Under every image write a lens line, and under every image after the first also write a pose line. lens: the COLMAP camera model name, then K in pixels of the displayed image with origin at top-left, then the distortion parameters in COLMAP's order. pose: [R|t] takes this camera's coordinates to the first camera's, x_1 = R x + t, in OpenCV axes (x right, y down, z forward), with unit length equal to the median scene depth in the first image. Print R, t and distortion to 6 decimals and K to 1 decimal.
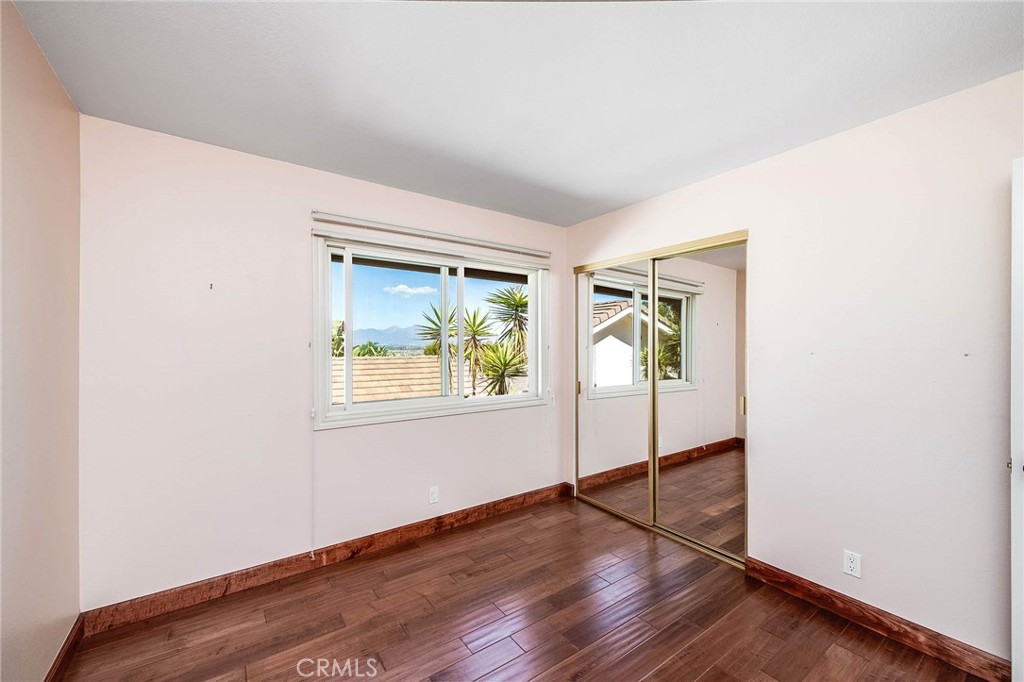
lens RADIAL K [[403.3, 0, 512.9], [0, 403.3, 343.9], [0, 0, 1]] dist [0.000231, -0.004814]
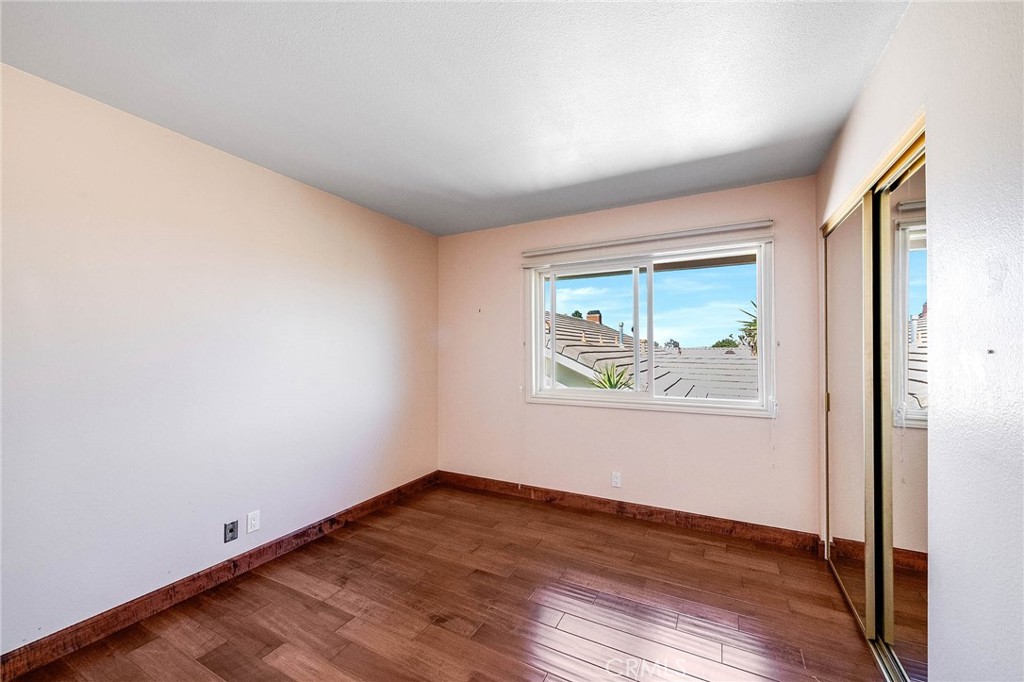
lens RADIAL K [[403.3, 0, 512.9], [0, 403.3, 343.9], [0, 0, 1]] dist [0.000231, -0.004814]
pose [[0.442394, -0.006911, -0.896794, 0.650590], [0.010350, 0.999943, -0.002600, 0.006336], [0.896761, -0.008131, 0.442440, 0.263296]]
